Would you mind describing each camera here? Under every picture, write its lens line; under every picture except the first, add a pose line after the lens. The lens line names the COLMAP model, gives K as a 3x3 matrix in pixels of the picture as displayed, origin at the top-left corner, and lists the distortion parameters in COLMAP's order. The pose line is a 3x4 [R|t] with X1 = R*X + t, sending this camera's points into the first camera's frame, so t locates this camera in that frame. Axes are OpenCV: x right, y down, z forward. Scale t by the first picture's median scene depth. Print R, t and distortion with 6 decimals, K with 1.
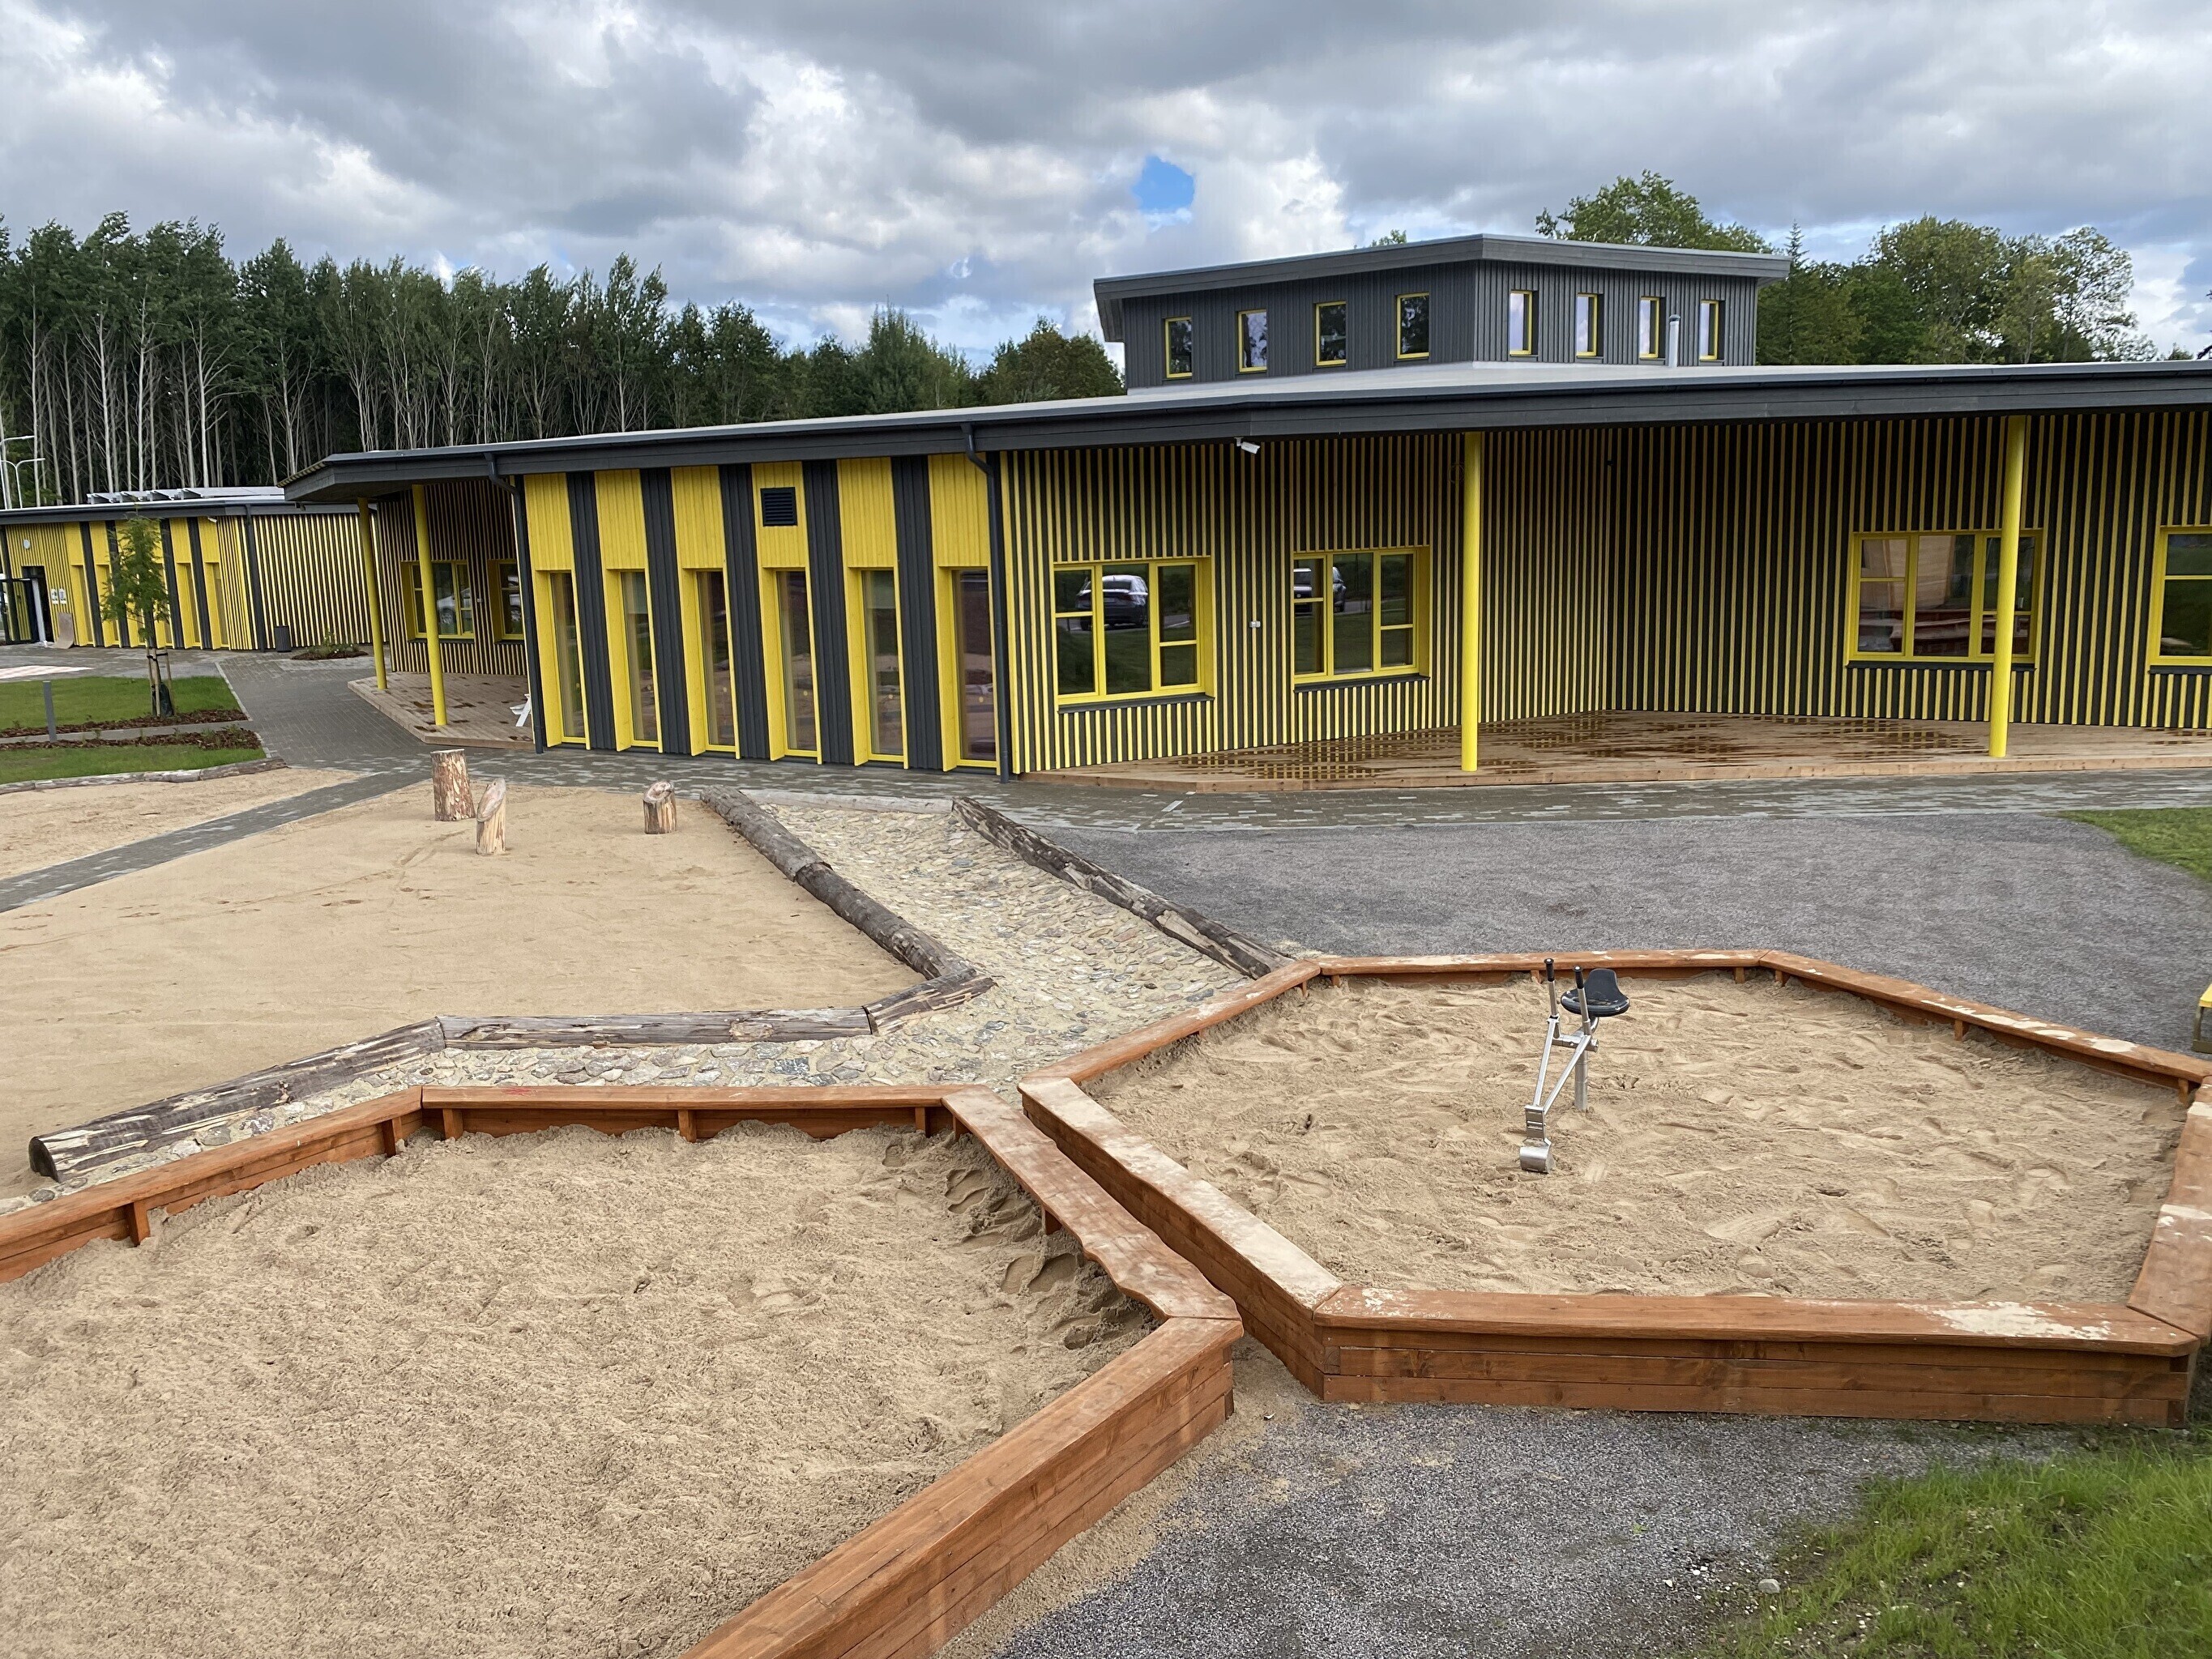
lens RADIAL K [[1753.4, 0, 1106.0], [0, 1753.4, 829.5], [0, 0, 1]] dist [0.000558, 0.004916]
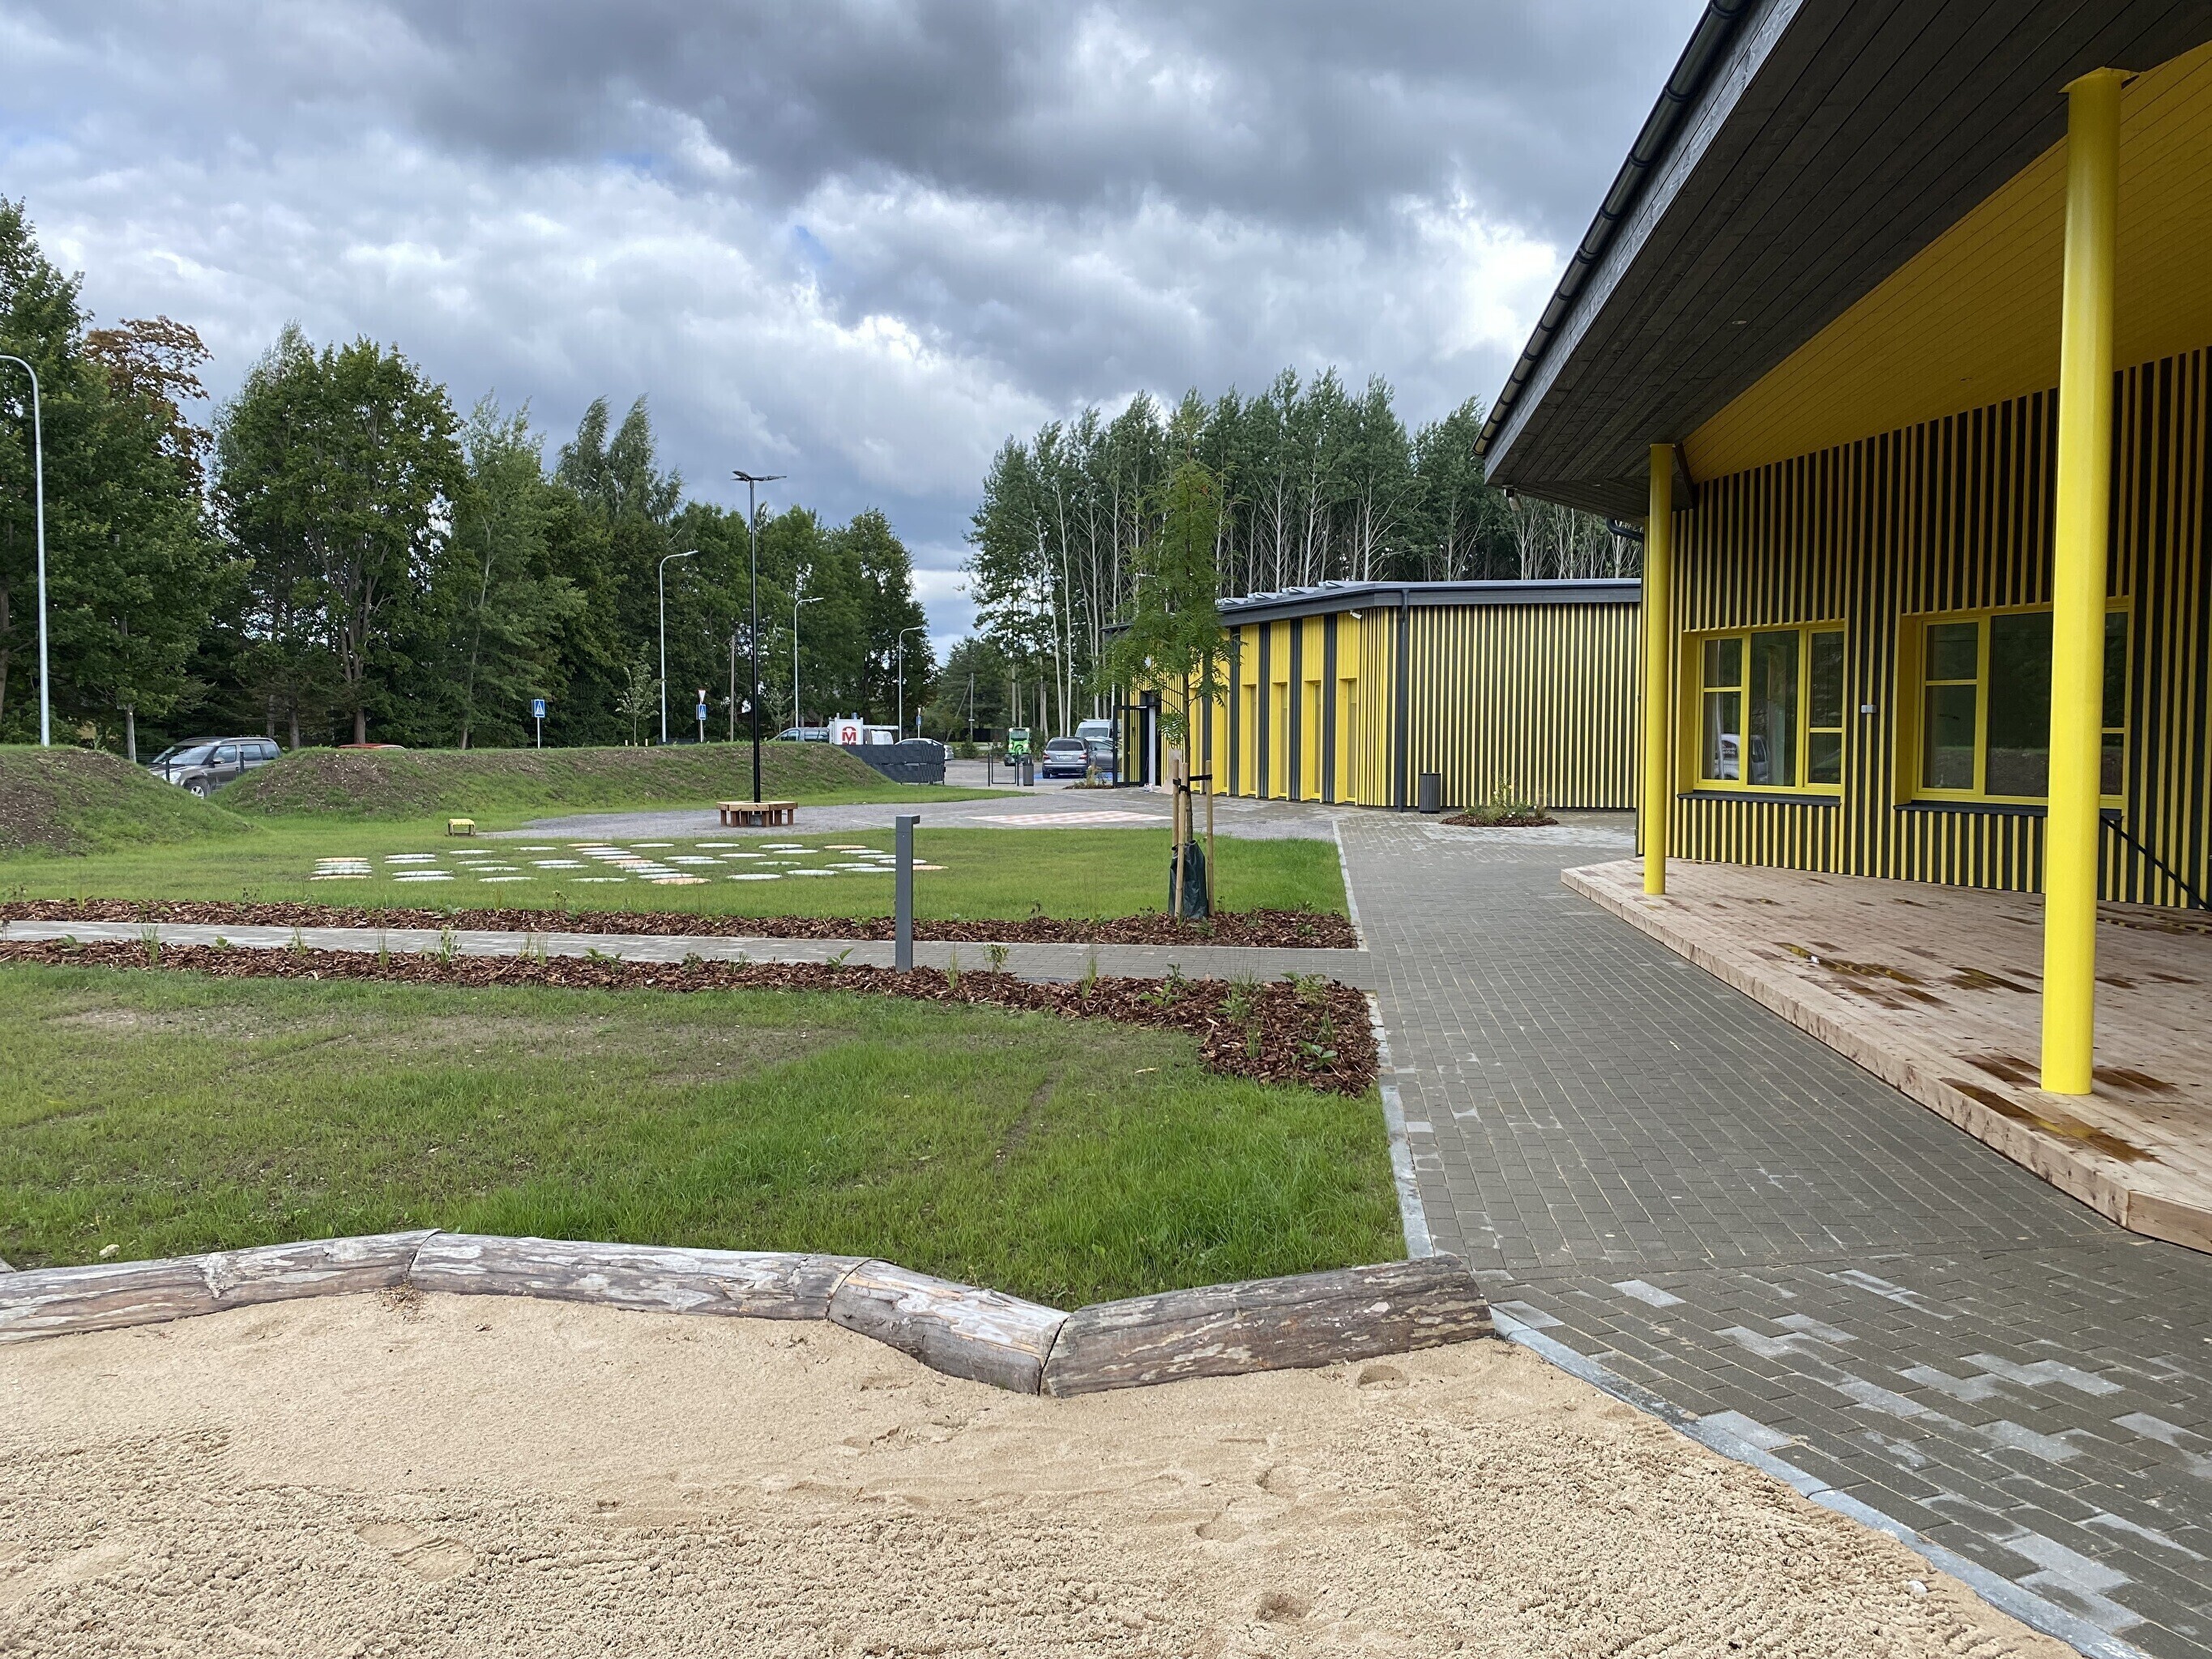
lens RADIAL K [[1753.4, 0, 1106.0], [0, 1753.4, 829.5], [0, 0, 1]] dist [0.000558, 0.004916]
pose [[0.818347, 0.068730, -0.570600, -0.197000], [-0.131369, 0.988909, -0.069290, -0.034462], [0.559509, 0.131663, 0.818300, 0.405222]]
